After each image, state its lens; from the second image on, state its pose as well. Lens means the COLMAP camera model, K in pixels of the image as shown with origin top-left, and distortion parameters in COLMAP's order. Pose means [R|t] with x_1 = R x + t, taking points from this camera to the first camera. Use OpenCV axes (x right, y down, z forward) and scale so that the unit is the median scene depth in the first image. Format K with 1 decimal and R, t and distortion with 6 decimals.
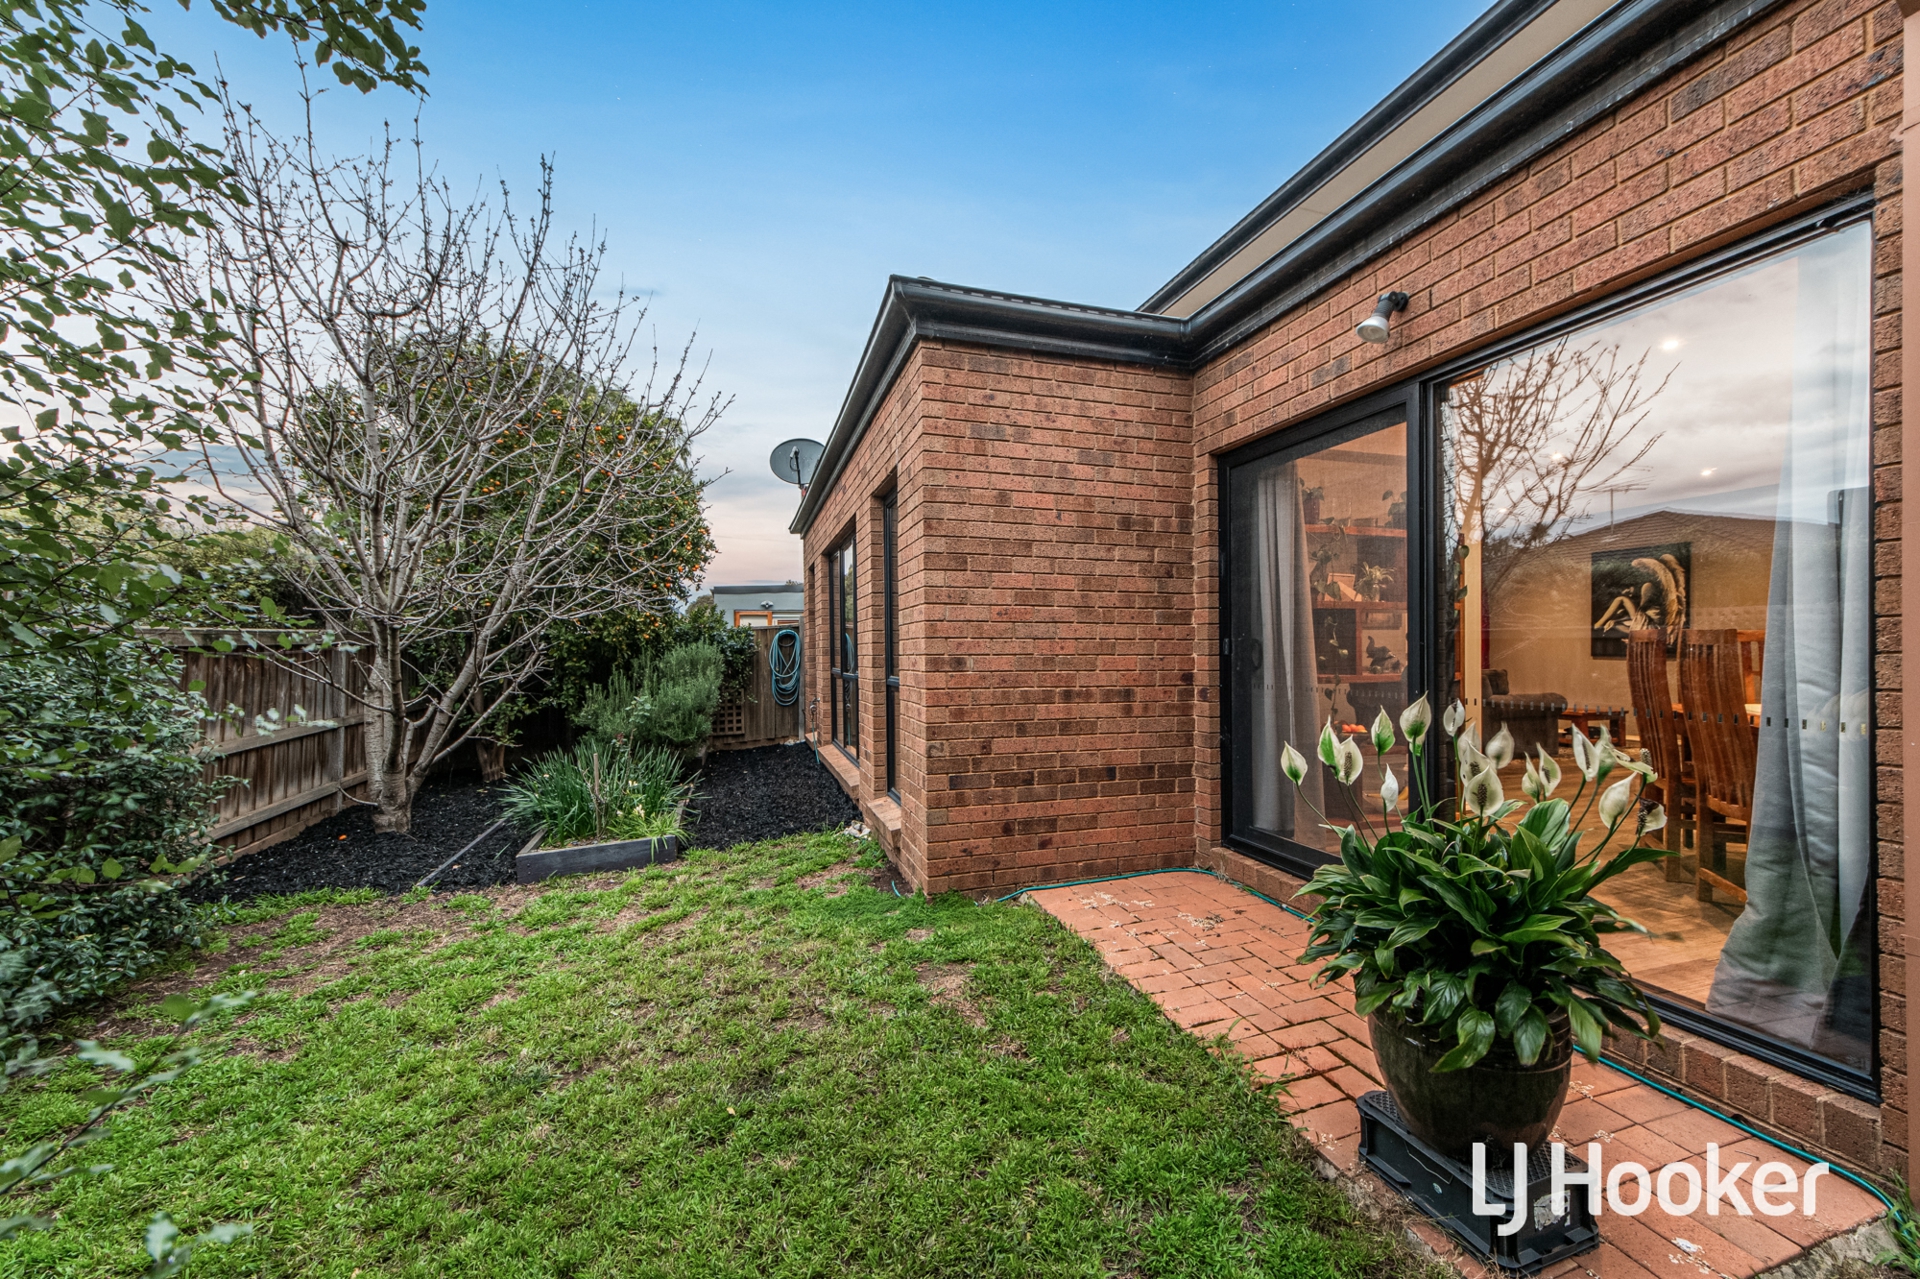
lens RADIAL K [[694.3, 0, 960.0], [0, 694.3, 639.5], [0, 0, 1]] dist [-0.008503, 0.000004]
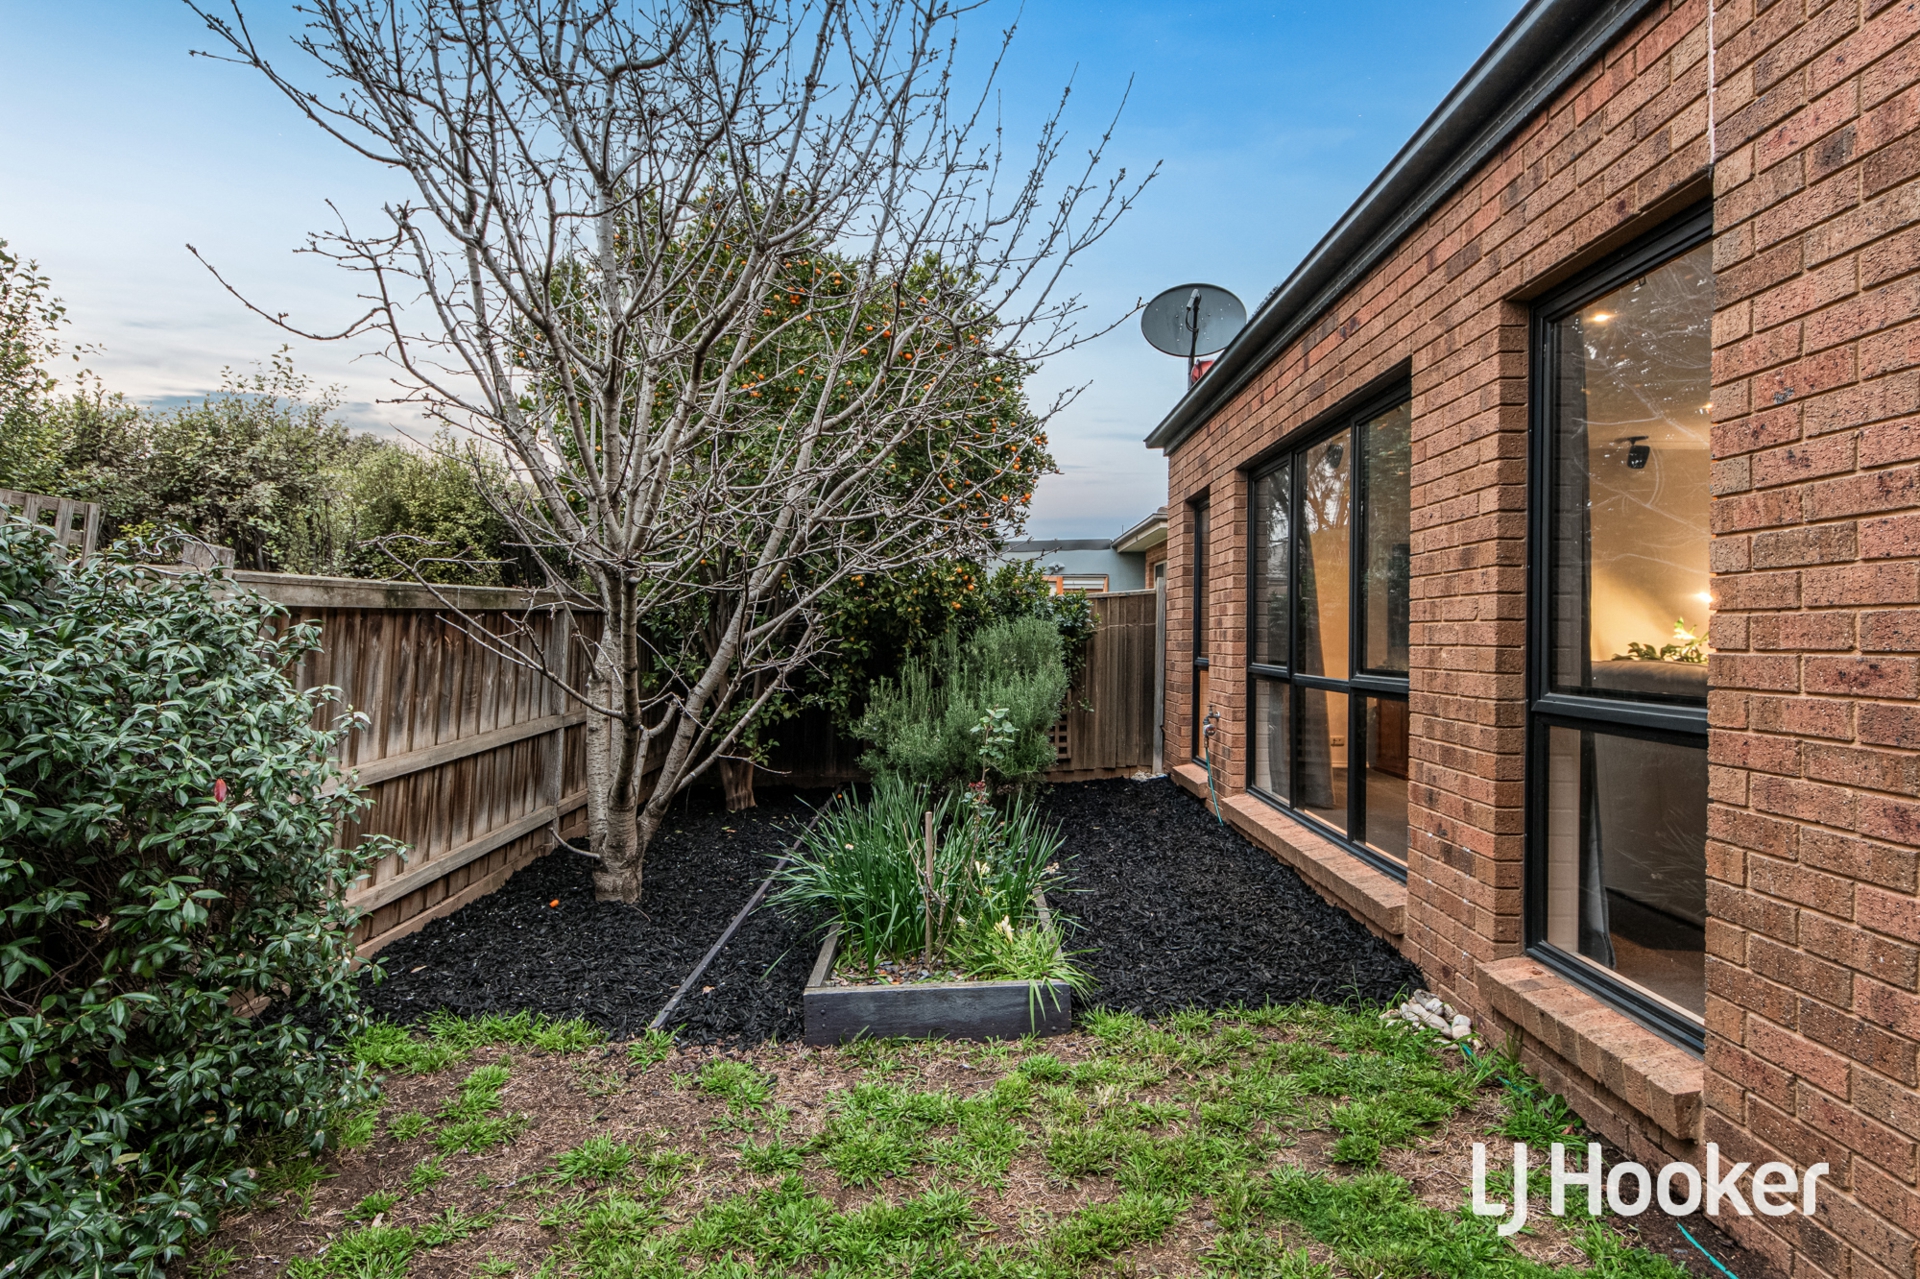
lens RADIAL K [[897.3, 0, 960.1], [0, 897.3, 590.0], [0, 0, 1]] dist [0.000171, -0.000393]
pose [[0.947640, 0.004664, -0.319305, -0.266232], [-0.014697, 0.999471, -0.029018, 0.007922], [0.319001, 0.032191, 0.947208, 0.313583]]
